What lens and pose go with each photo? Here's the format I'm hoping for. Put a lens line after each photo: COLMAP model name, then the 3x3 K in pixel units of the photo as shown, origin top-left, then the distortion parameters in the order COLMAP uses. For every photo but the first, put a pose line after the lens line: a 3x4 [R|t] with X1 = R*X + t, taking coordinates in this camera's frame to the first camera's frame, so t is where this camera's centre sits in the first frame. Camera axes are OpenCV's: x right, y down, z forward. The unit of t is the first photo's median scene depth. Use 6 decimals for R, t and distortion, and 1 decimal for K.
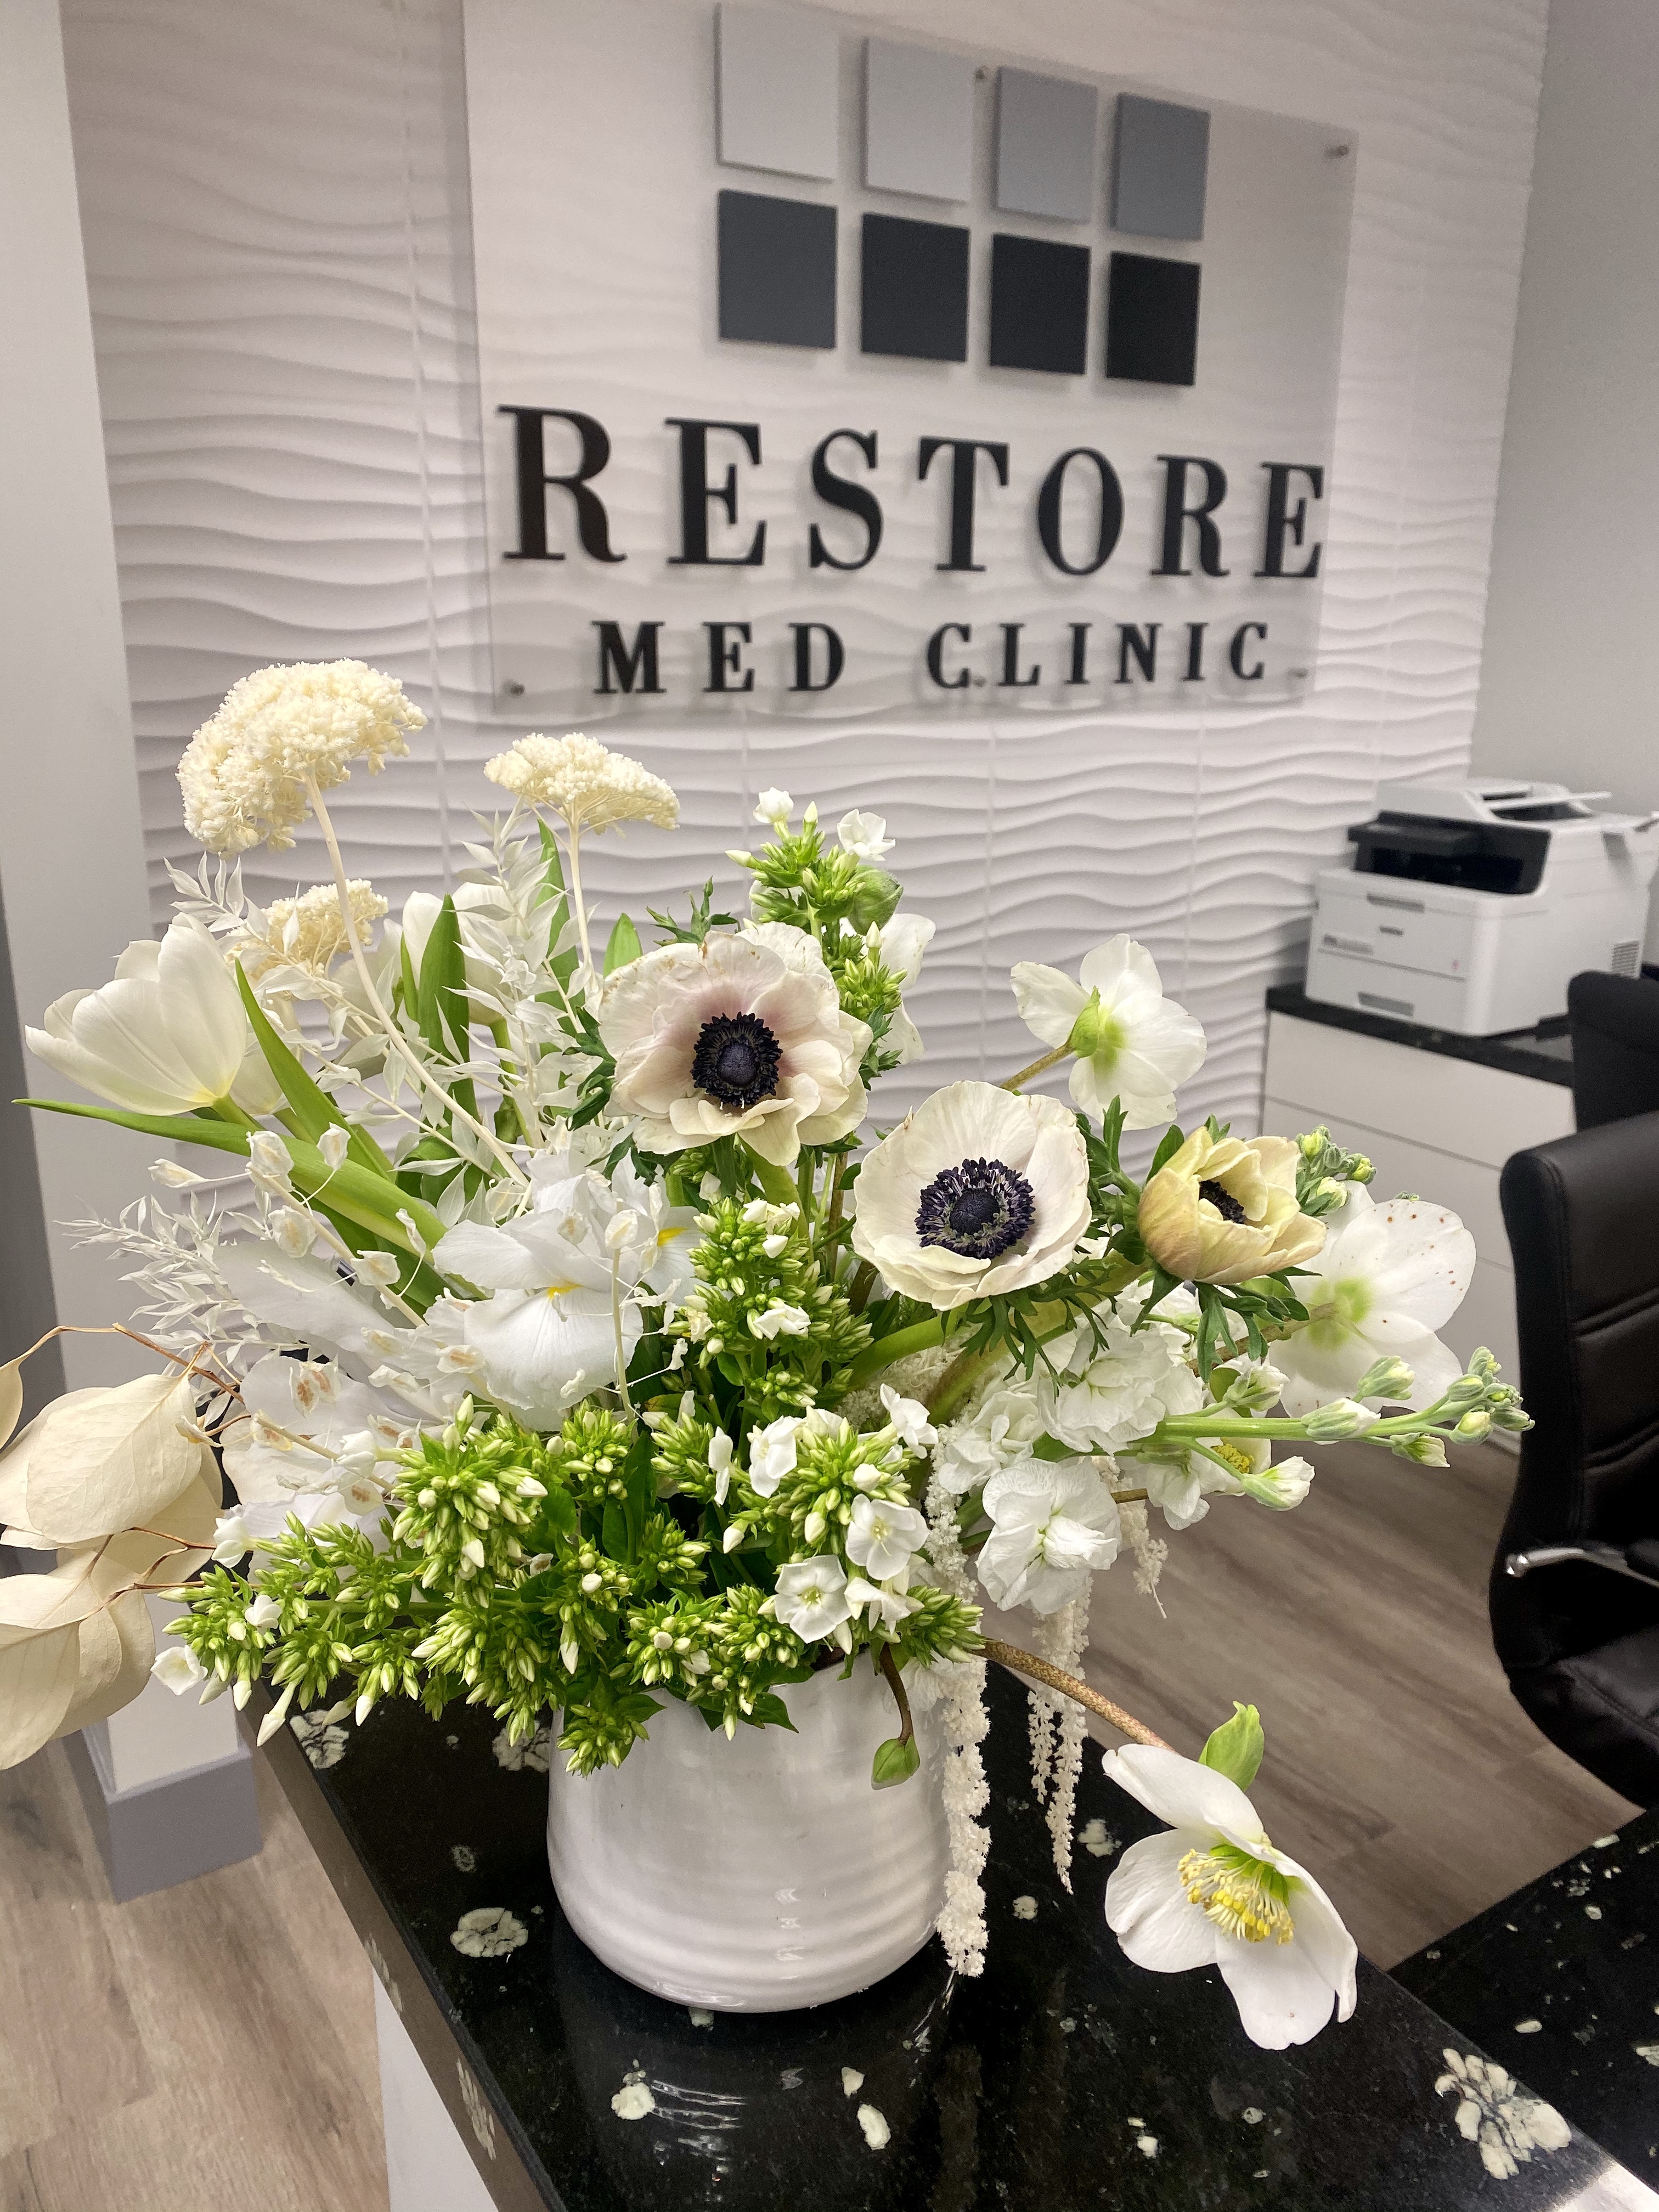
lens RADIAL K [[1676.4, 0, 829.6], [0, 1676.4, 1108.9], [0, 0, 1]] dist [-0.057218, -0.000567]
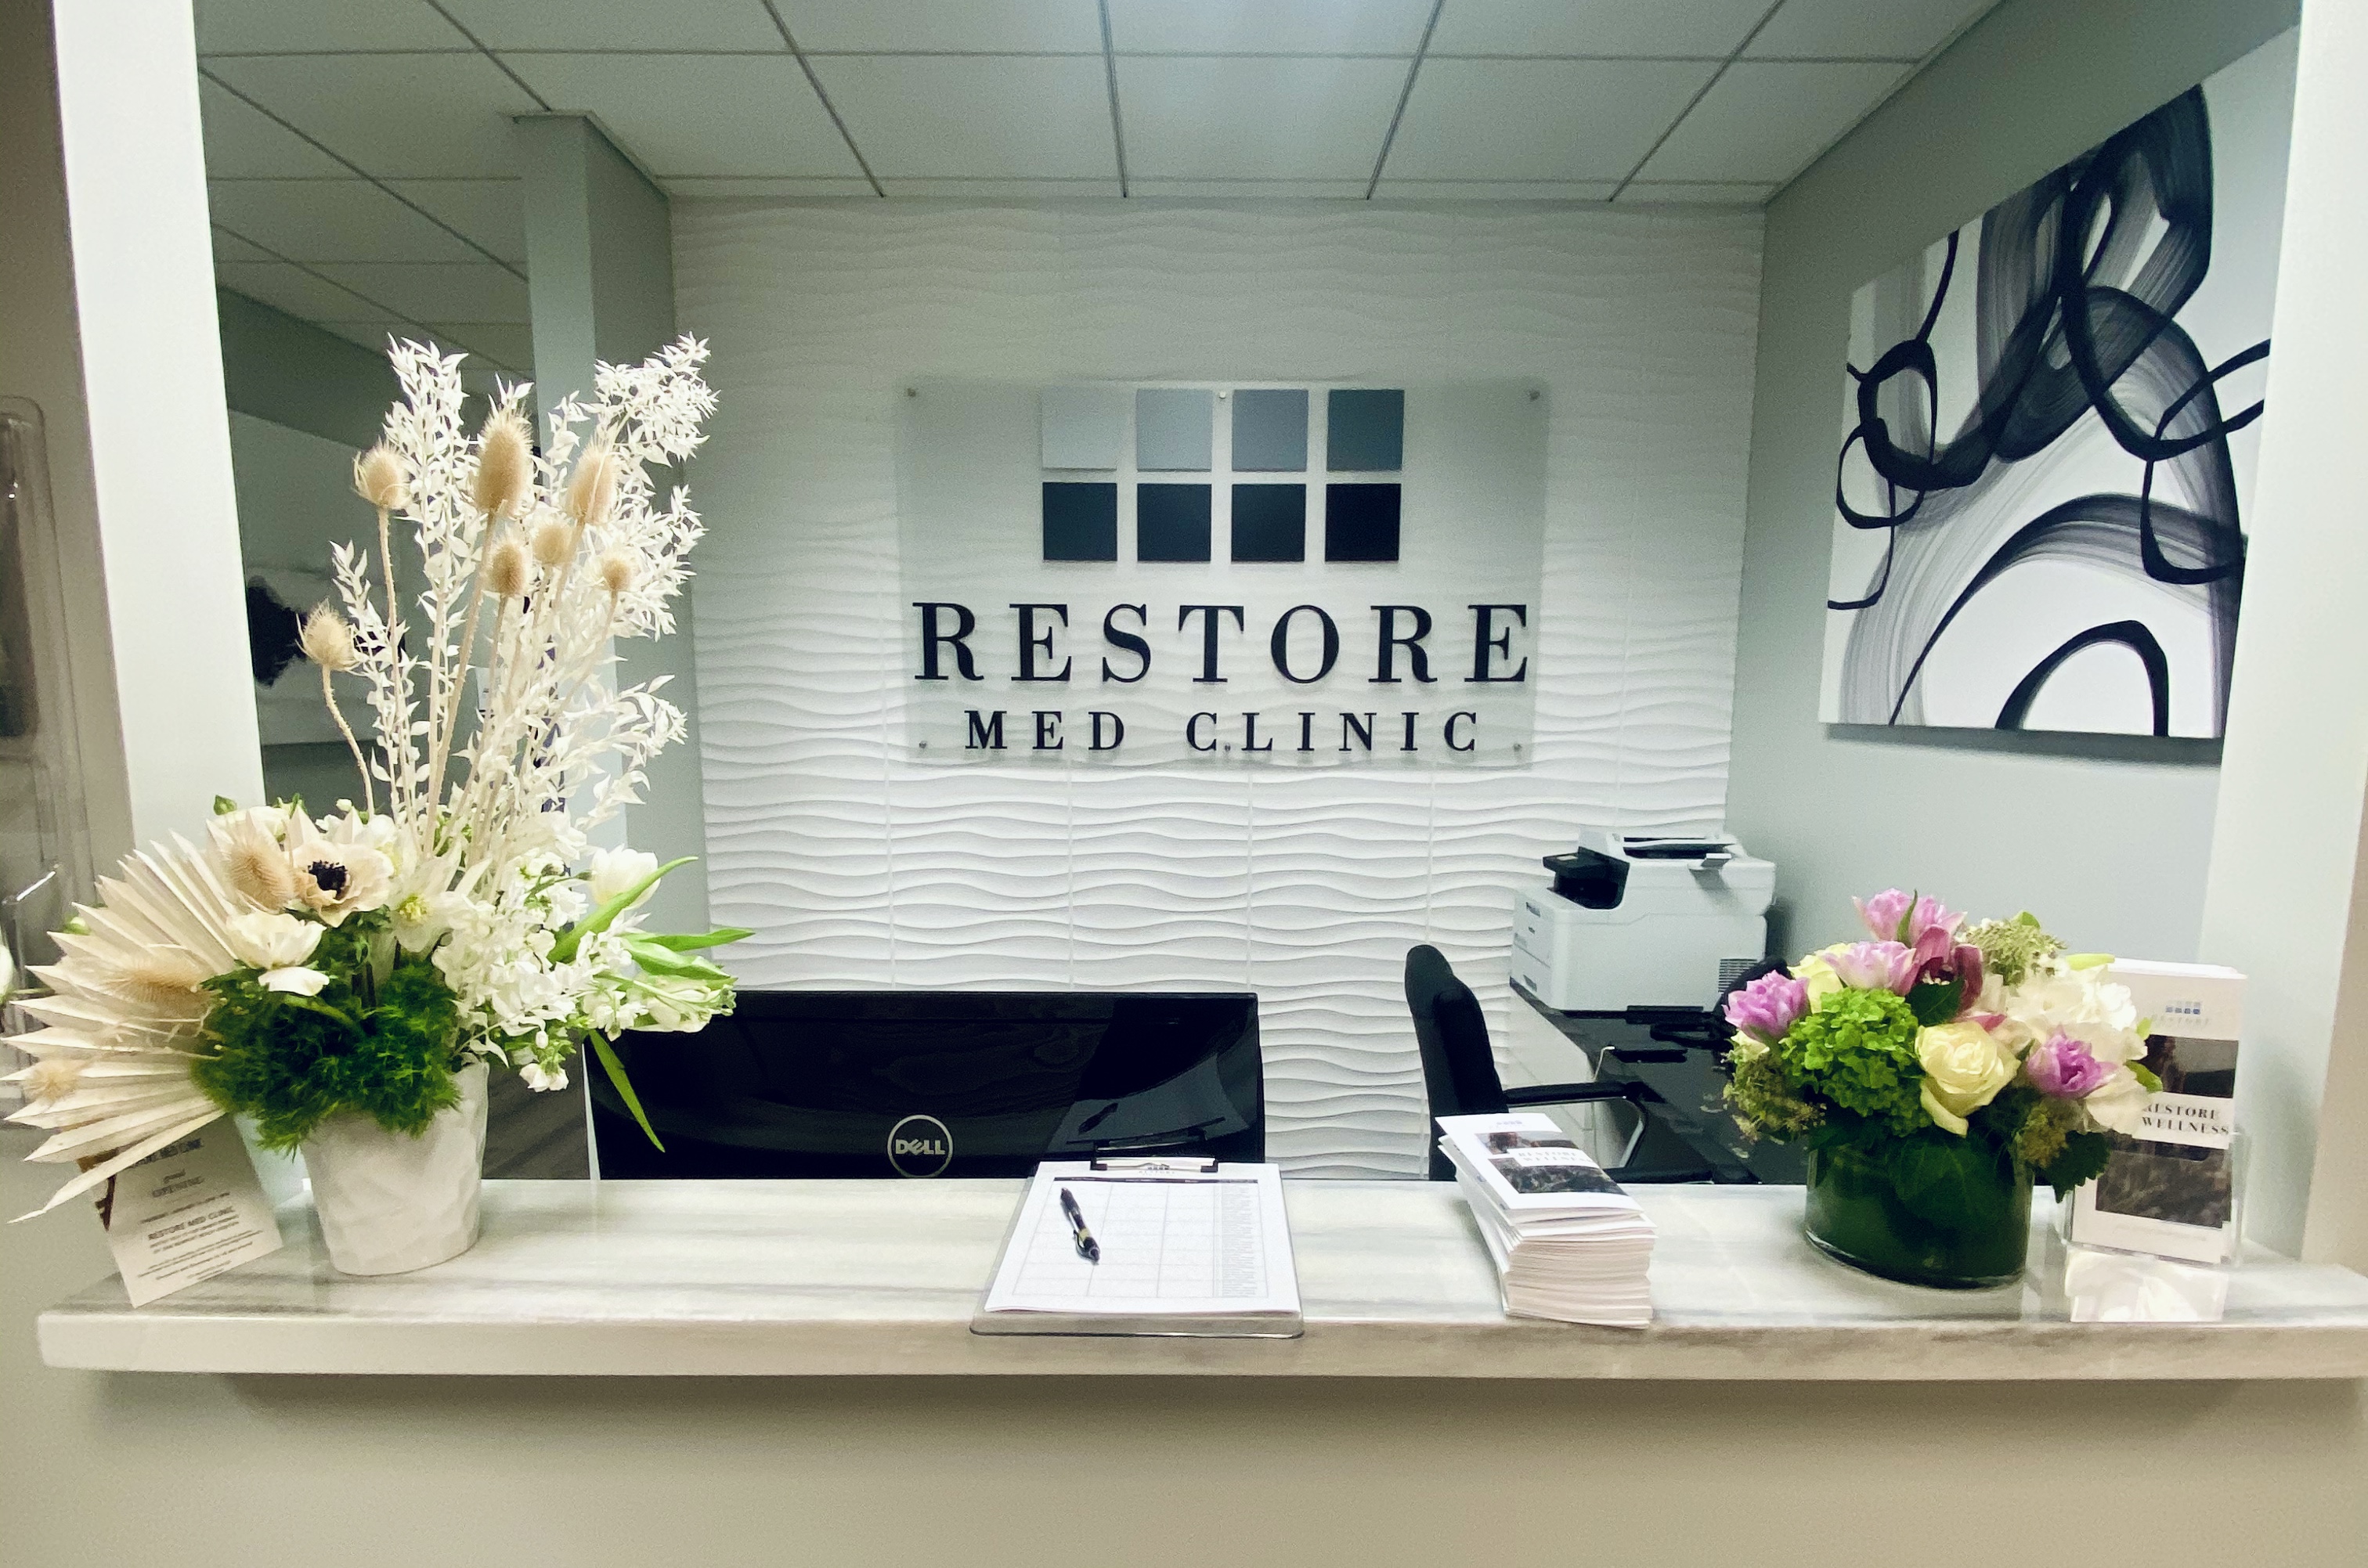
lens RADIAL K [[851.0, 0, 1190.7], [0, 851.0, 775.8], [0, 0, 1]] dist [0.003653, 0.000027]
pose [[0.841820, 0.042121, -0.538113, 0.522883], [-0.153570, 0.974438, -0.163969, -0.092131], [0.517451, 0.220671, 0.826770, 0.317621]]
